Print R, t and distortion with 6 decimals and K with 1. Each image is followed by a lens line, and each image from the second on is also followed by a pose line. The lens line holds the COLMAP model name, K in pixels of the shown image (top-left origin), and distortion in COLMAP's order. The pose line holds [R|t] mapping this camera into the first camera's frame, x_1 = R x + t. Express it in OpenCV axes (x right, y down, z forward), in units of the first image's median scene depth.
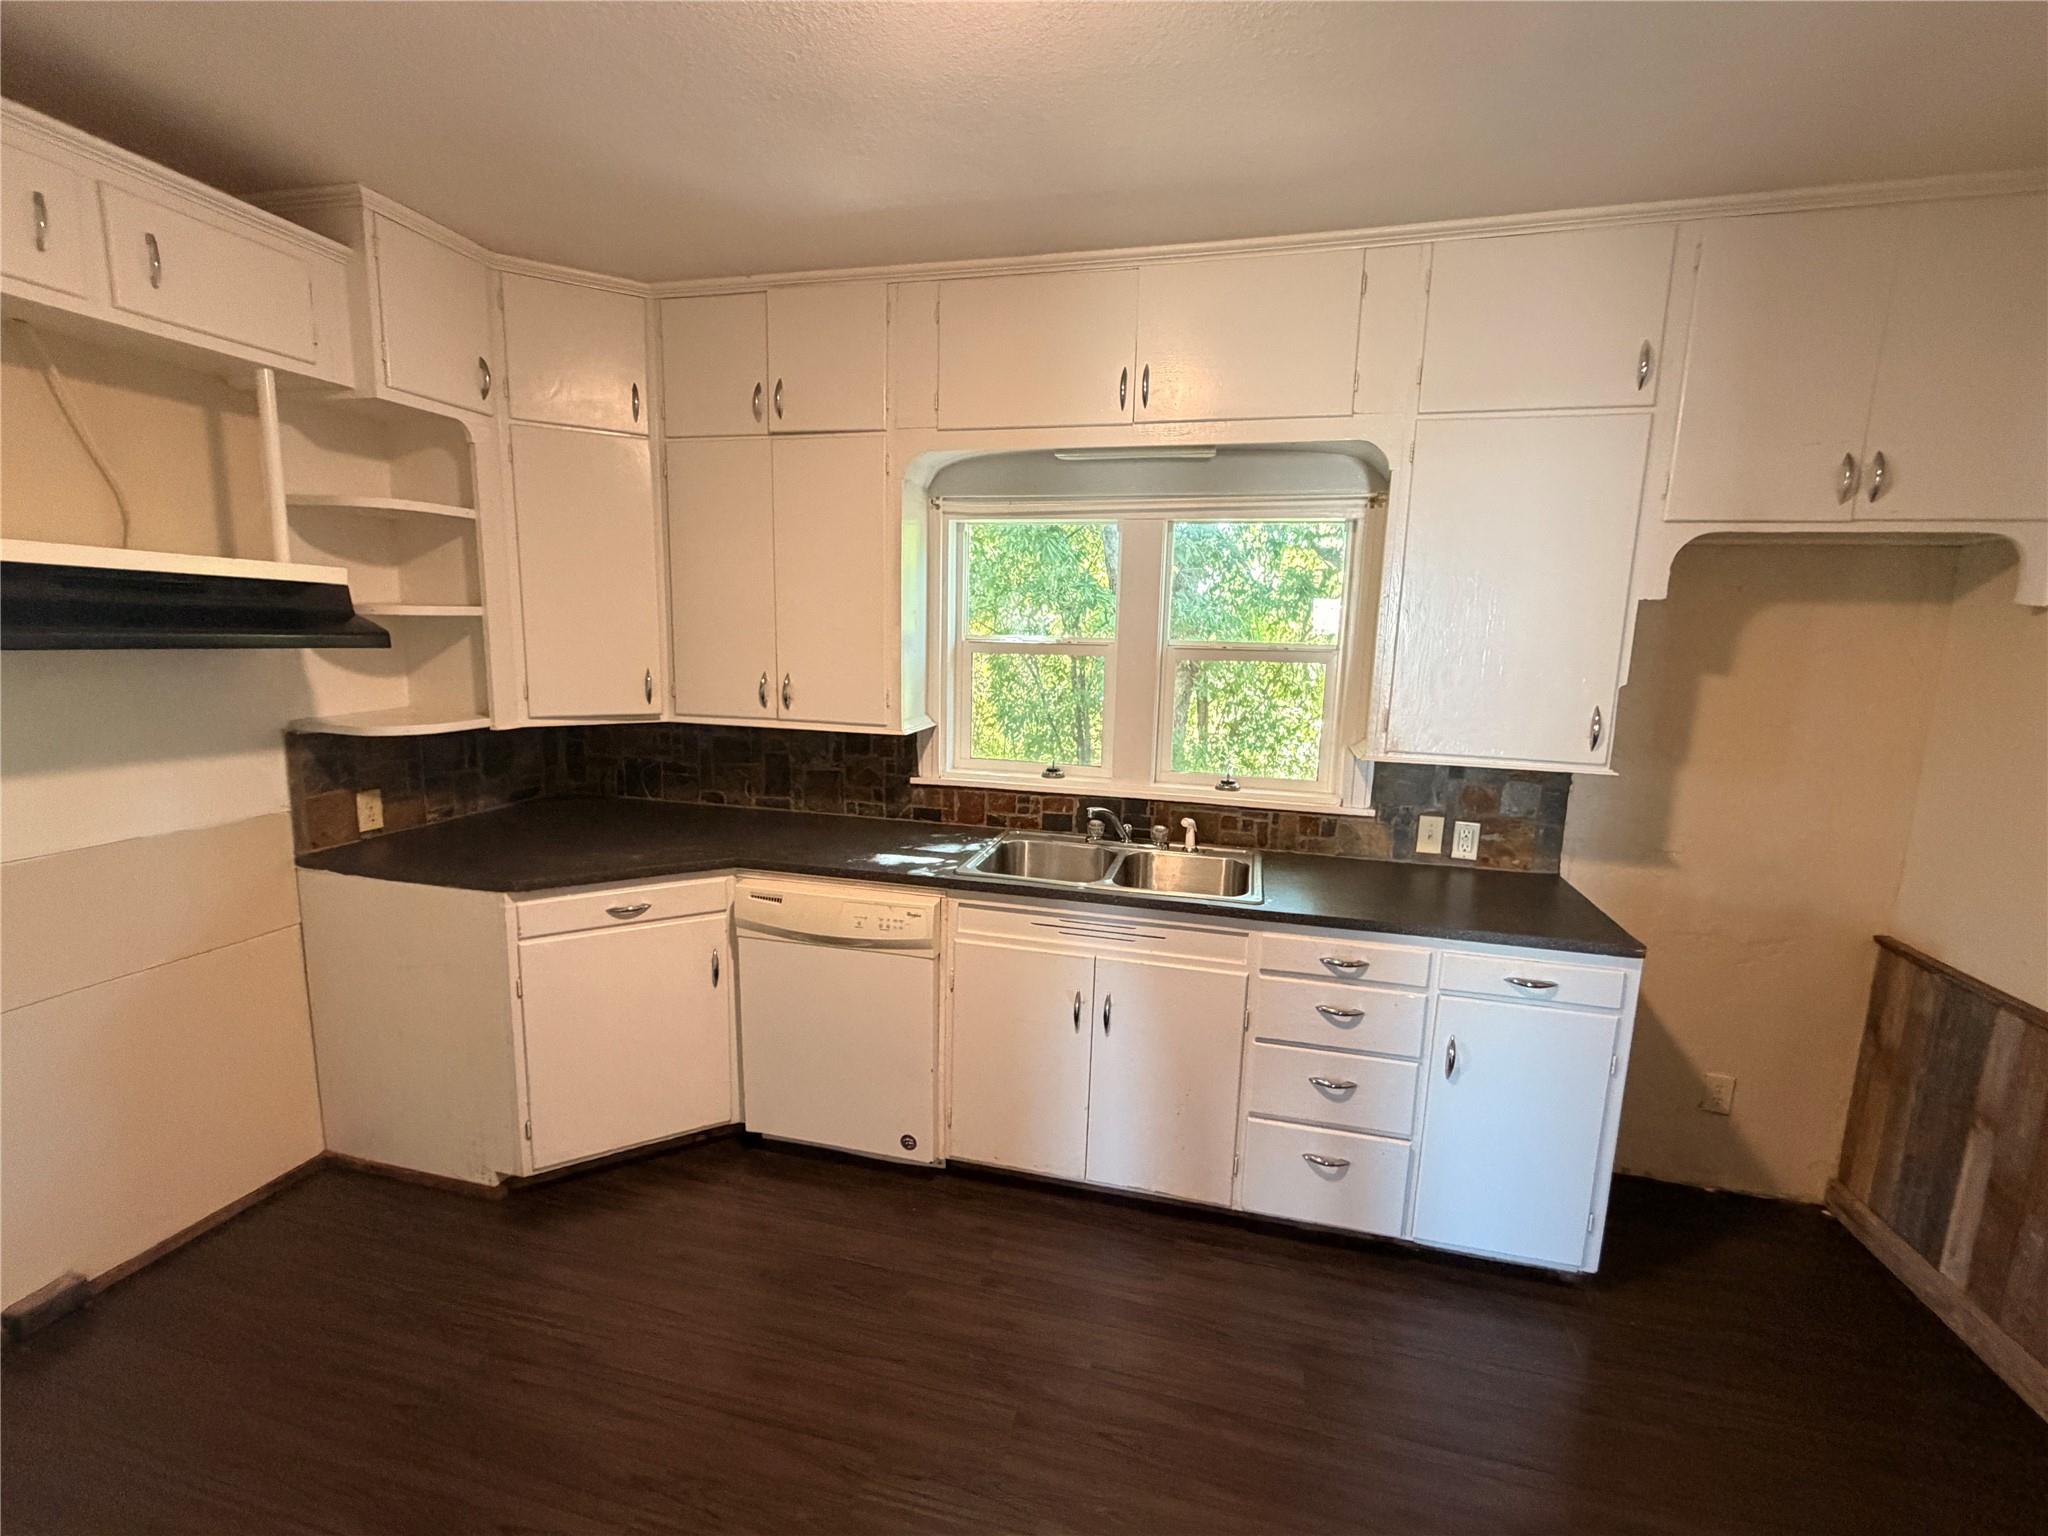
lens RADIAL K [[892.0, 0, 1024.0], [0, 892.0, 768.0], [0, 0, 1]] dist [0.000118, -0.000162]
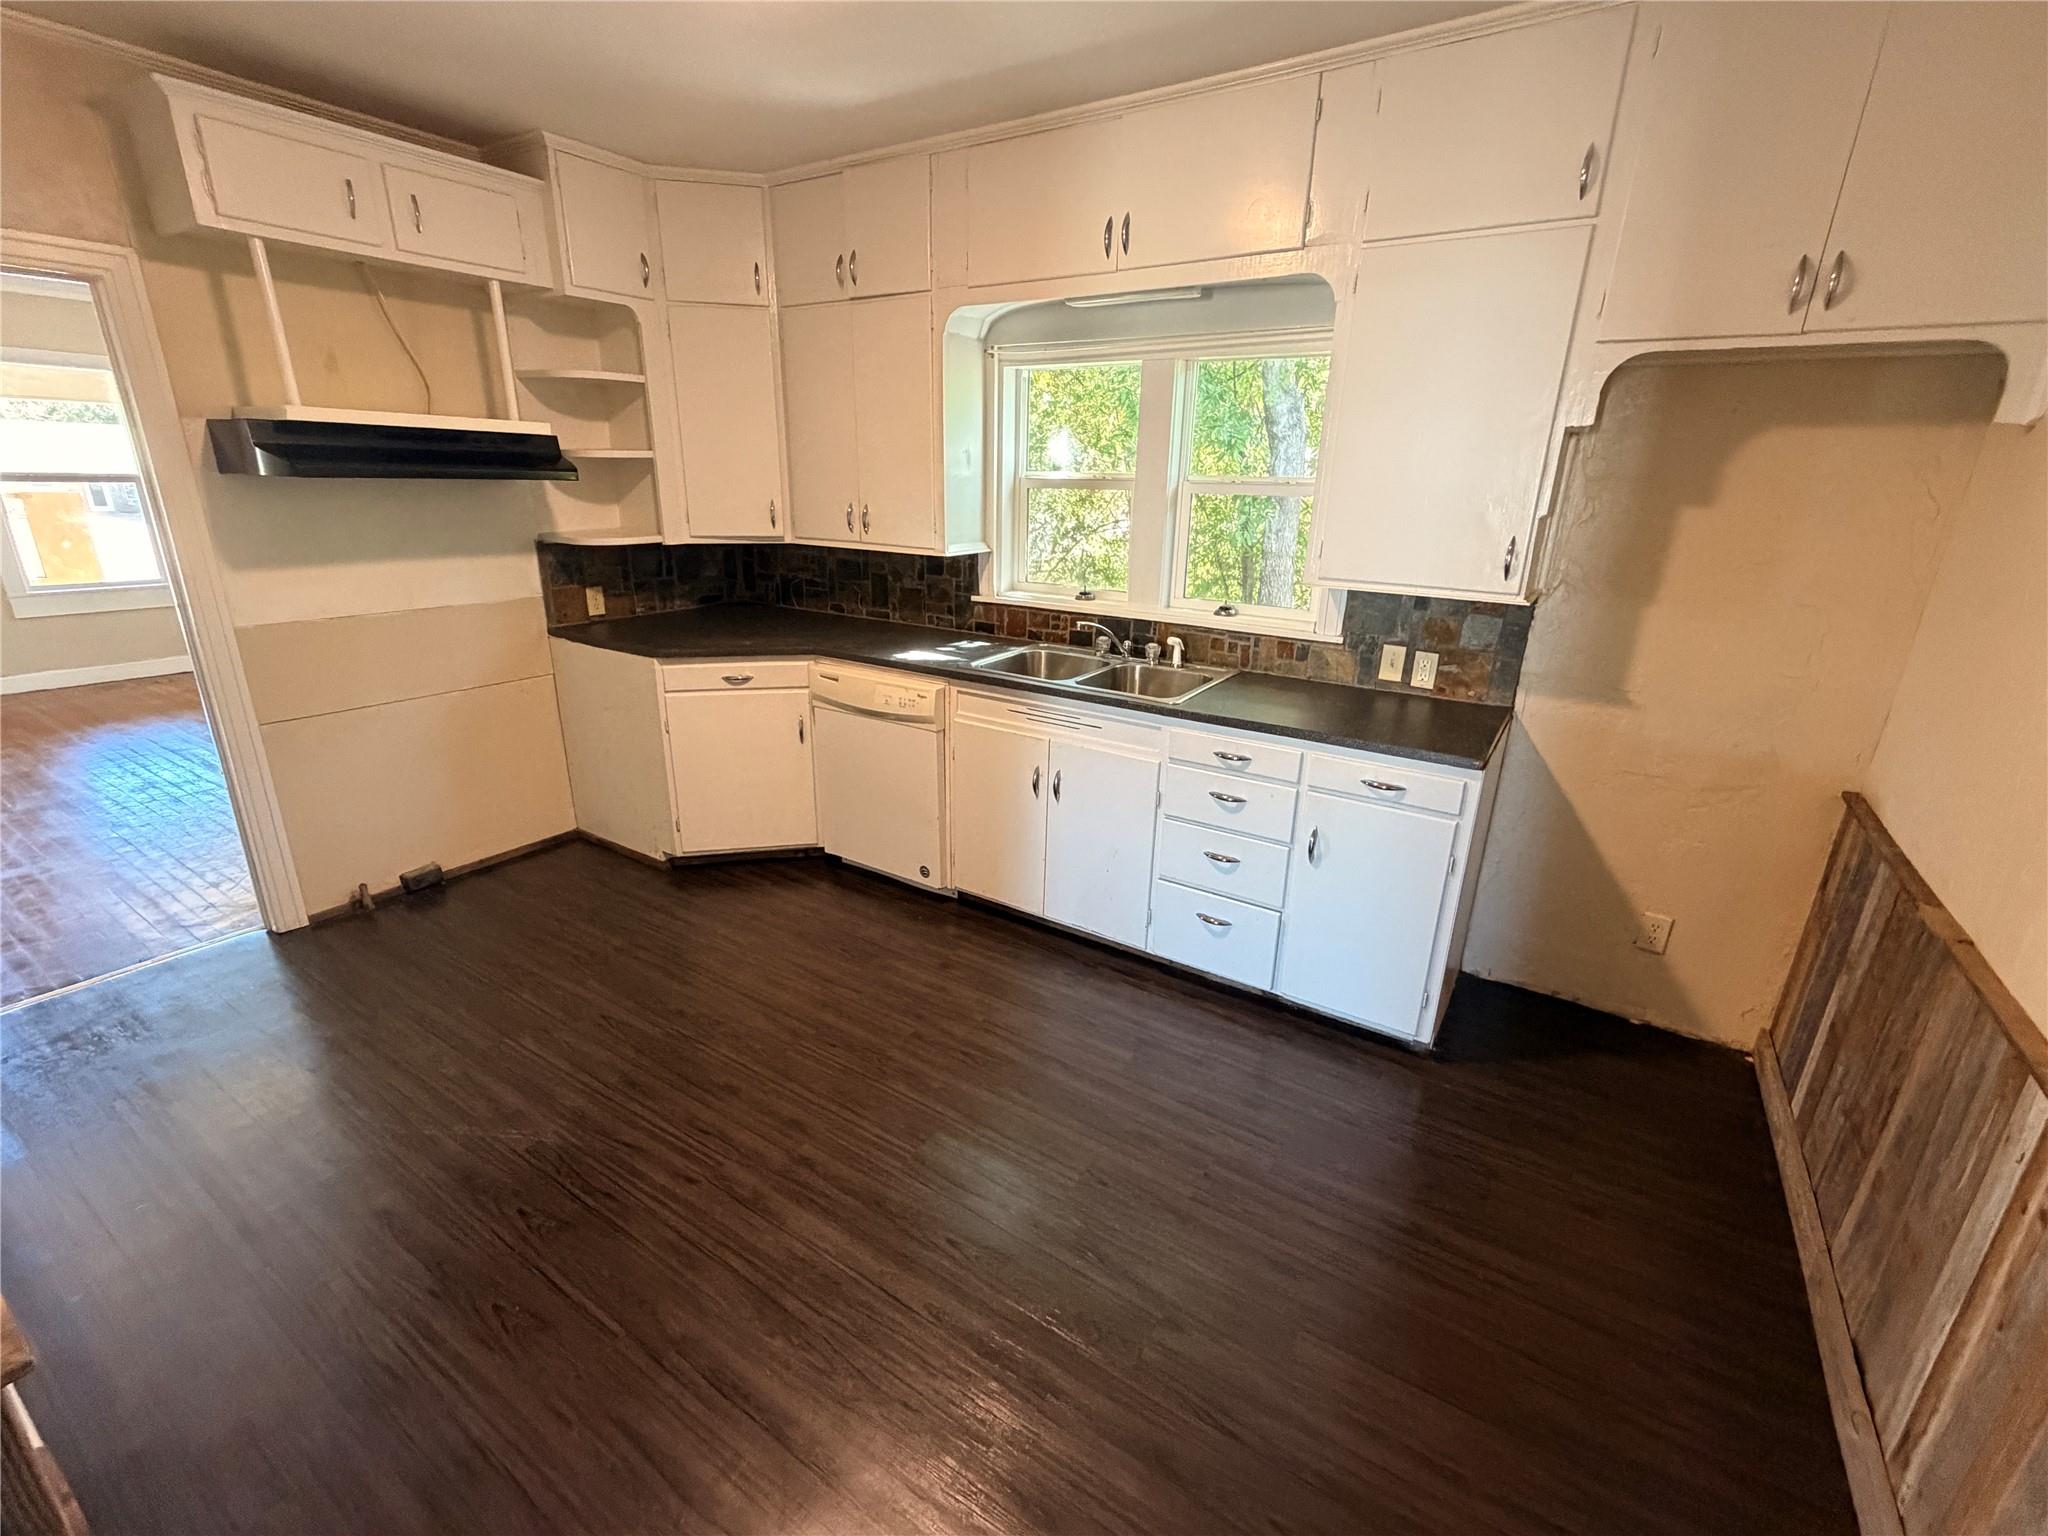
lens RADIAL K [[892.0, 0, 1024.0], [0, 892.0, 768.0], [0, 0, 1]] dist [0.000118, -0.000162]
pose [[0.946015, 0.096608, -0.309392, 0.396029], [-0.046141, 0.984966, 0.166472, 0.042876], [0.320823, -0.143209, 0.936250, -0.159511]]
